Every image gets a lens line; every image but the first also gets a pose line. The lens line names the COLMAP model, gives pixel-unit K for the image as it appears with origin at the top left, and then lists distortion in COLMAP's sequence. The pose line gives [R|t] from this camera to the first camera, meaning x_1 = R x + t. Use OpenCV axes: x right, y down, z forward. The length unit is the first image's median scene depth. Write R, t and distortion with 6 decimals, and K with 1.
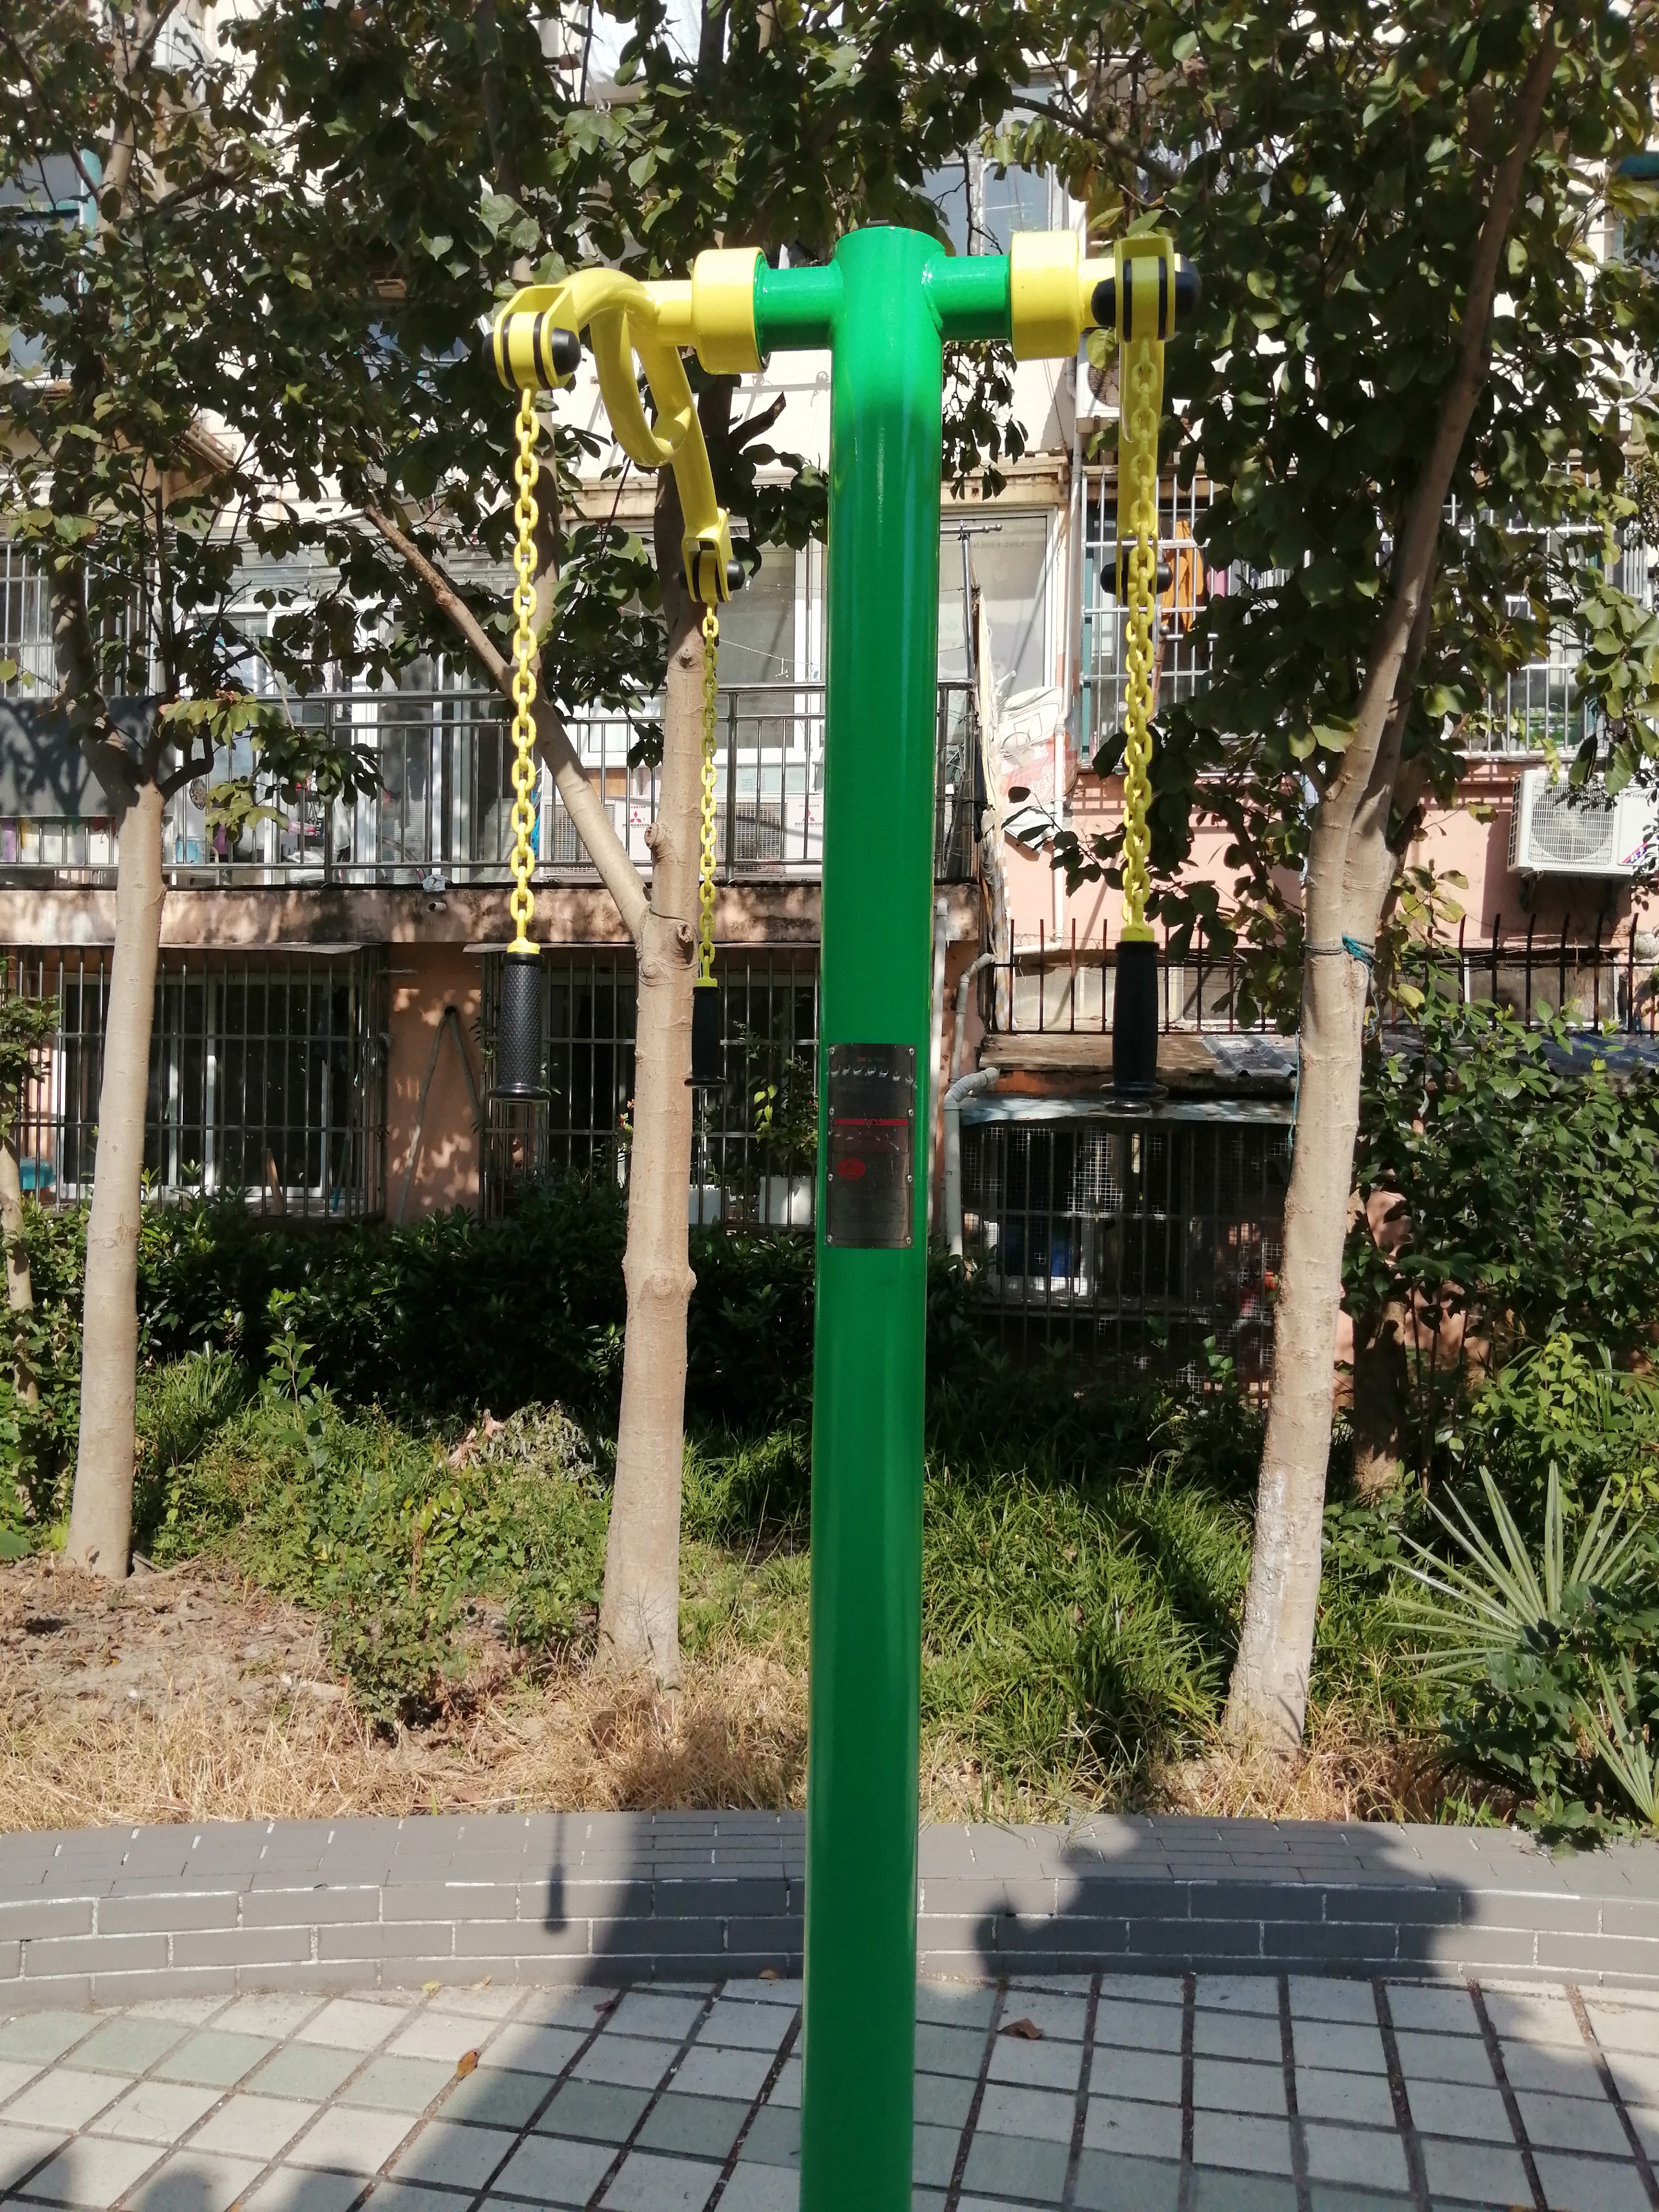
lens RADIAL K [[1796.1, 0, 829.5], [0, 1796.1, 1106.0], [0, 0, 1]] dist [0.007492, 0.012467]
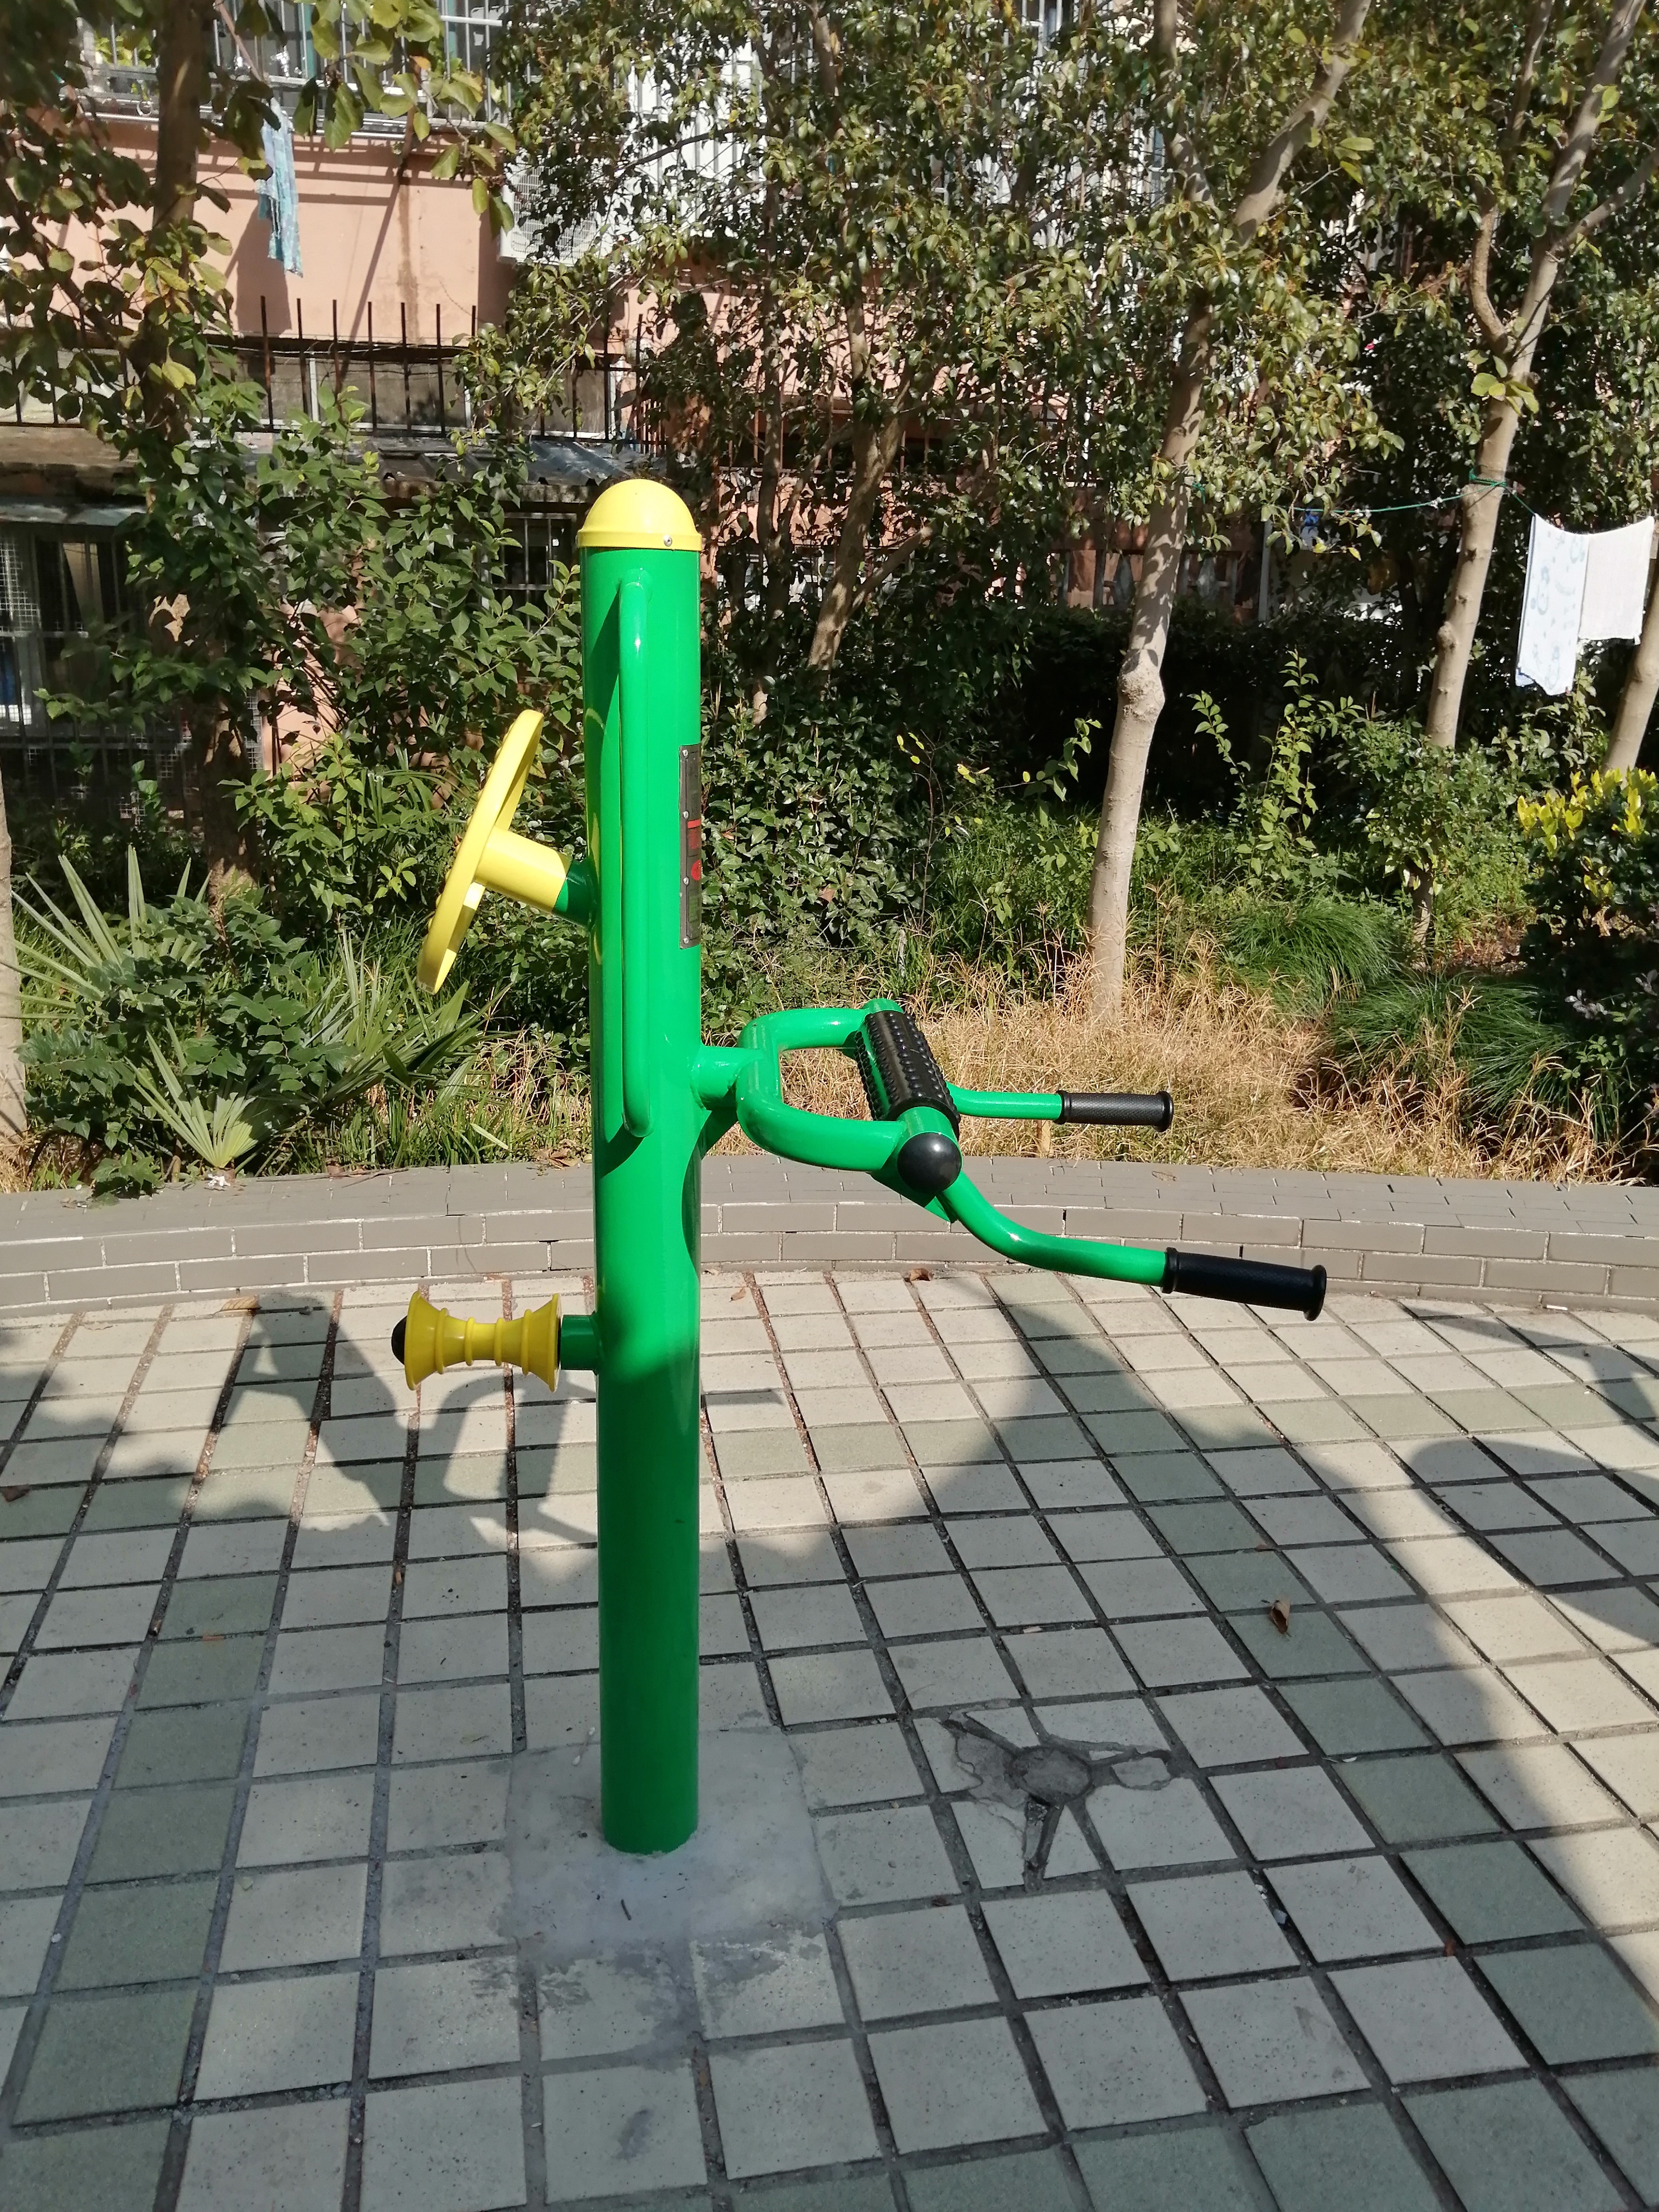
lens RADIAL K [[1796.1, 0, 829.5], [0, 1796.1, 1106.0], [0, 0, 1]] dist [0.007492, 0.012467]
pose [[0.898735, -0.128085, 0.419367, 0.191690], [-0.006326, 0.952500, 0.304474, 0.013694], [-0.438446, -0.276294, 0.855235, -0.056214]]
